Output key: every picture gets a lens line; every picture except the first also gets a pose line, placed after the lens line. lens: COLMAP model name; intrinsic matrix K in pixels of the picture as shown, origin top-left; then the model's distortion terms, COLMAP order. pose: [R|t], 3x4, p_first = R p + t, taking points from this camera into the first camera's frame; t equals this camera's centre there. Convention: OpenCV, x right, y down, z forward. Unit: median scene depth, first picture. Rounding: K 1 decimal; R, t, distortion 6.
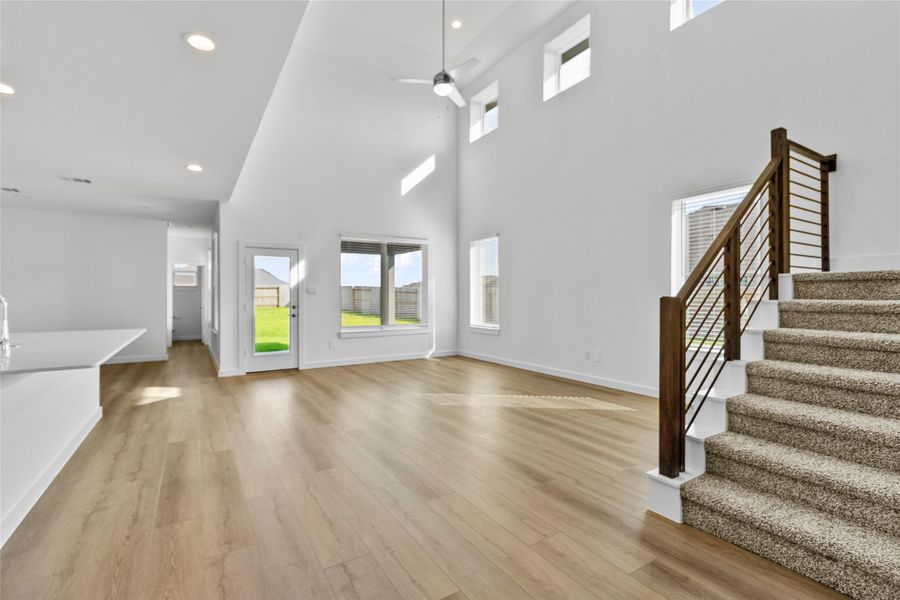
lens RADIAL K [[414.9, 0, 446.8], [0, 414.9, 302.4], [0, 0, 1]] dist [-0.002933, 0.000751]
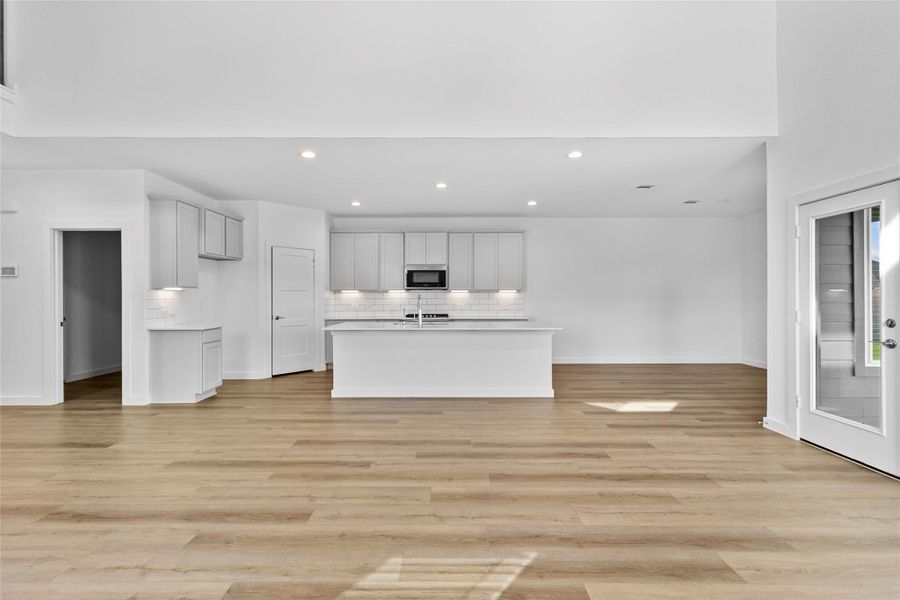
lens RADIAL K [[414.9, 0, 449.8], [0, 414.9, 297.1], [0, 0, 1]] dist [-0.002933, 0.000751]
pose [[-0.531218, 0.004110, -0.847225, 0.196218], [-0.006320, 0.999941, 0.008813, -0.013549], [0.847211, 0.010036, -0.531161, 0.803019]]
